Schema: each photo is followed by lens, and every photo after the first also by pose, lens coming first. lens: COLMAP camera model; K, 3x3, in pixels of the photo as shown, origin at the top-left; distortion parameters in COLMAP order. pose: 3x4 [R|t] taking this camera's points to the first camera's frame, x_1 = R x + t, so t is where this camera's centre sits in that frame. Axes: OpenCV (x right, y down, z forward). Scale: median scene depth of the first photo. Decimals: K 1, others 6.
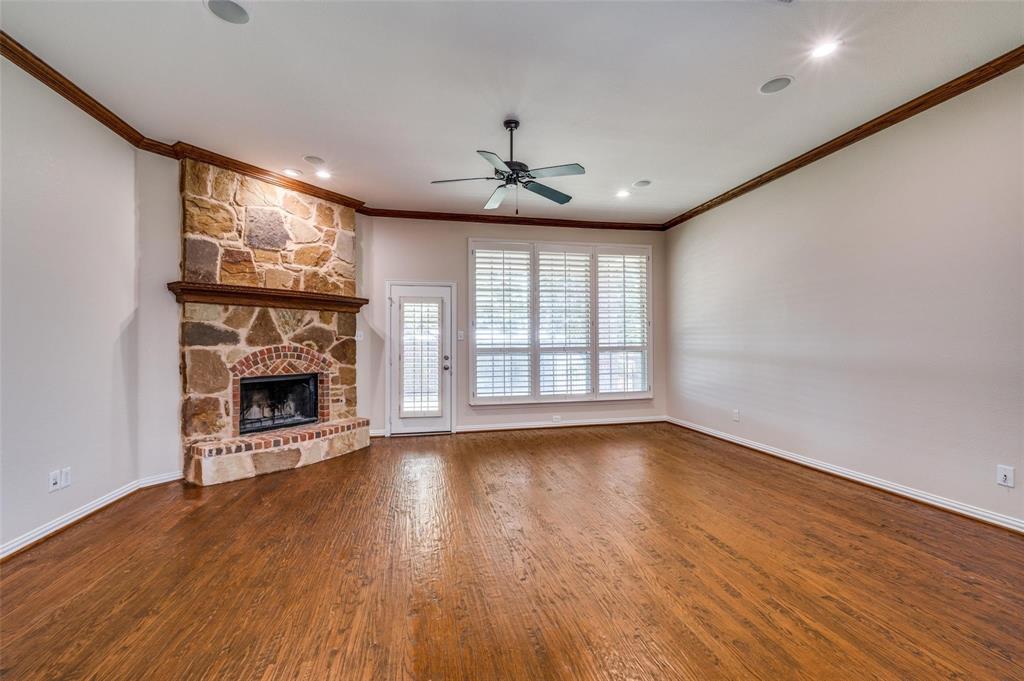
lens RADIAL K [[431.3, 0, 513.6], [0, 431.3, 341.8], [0, 0, 1]] dist [0.000257, 0.000300]
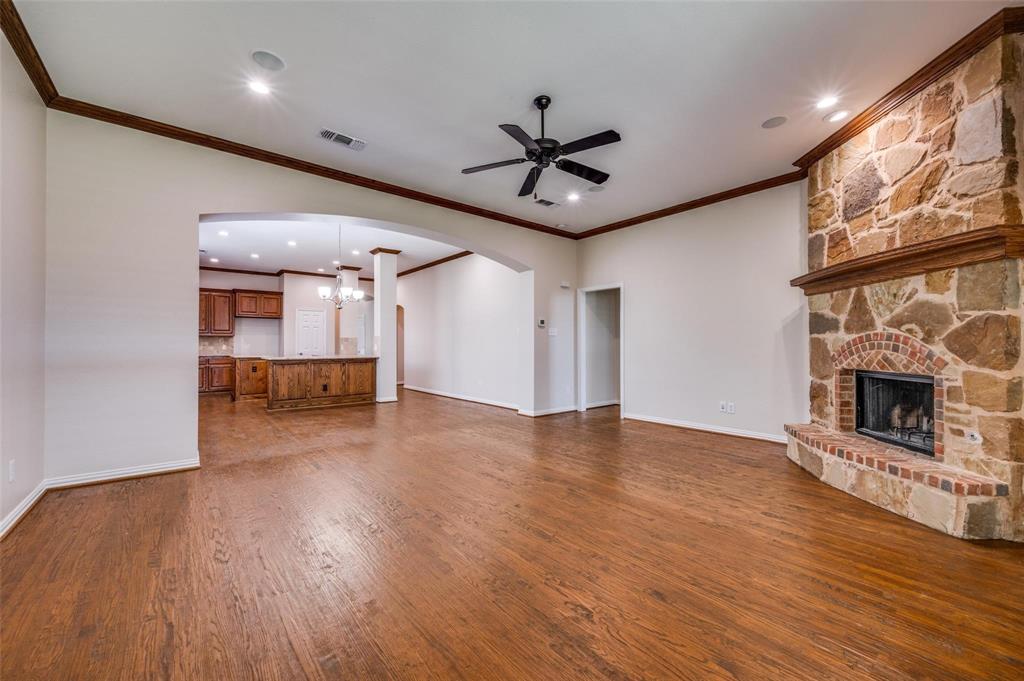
lens RADIAL K [[401.6, 0, 513.4], [0, 401.6, 344.0], [0, 0, 1]] dist [-0.001096, 0.000133]
pose [[-0.887757, 0.006810, -0.460262, 0.339712], [0.007799, 0.999970, -0.000247, 0.023755], [0.460246, -0.003809, -0.887783, 1.285993]]
